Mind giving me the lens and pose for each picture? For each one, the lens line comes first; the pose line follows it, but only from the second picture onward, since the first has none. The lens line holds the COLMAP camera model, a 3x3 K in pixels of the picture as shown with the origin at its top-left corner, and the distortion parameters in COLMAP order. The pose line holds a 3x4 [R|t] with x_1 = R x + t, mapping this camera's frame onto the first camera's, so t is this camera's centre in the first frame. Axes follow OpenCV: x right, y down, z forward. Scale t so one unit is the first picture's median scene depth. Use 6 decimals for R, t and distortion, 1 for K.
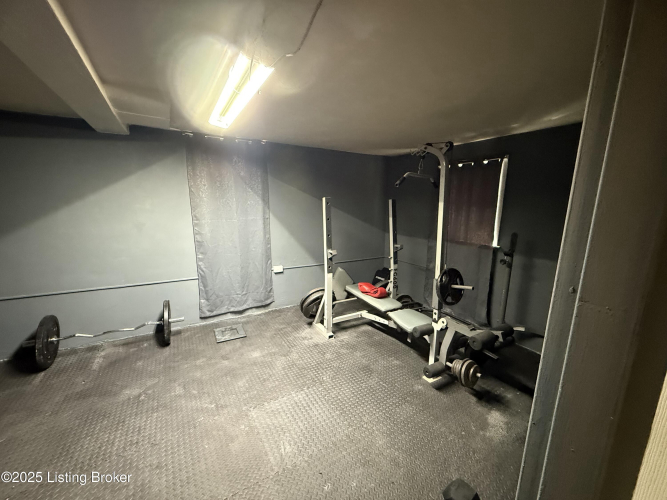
lens RADIAL K [[266.6, 0, 331.5], [0, 266.6, 250.5], [0, 0, 1]] dist [0.003339, -0.000115]
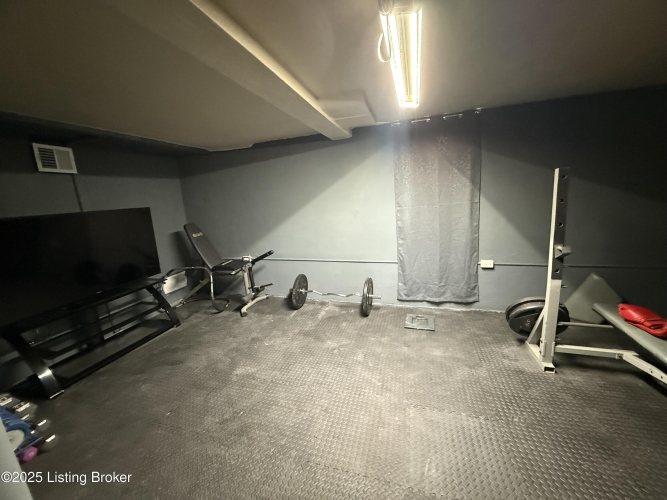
lens RADIAL K [[266.6, 0, 333.0], [0, 266.6, 250.1], [0, 0, 1]] dist [0.003339, -0.000115]
pose [[0.670840, 0.094228, -0.735592, 0.104795], [-0.059927, 0.995539, 0.072876, -0.005891], [0.739177, -0.004806, 0.673494, 0.106869]]
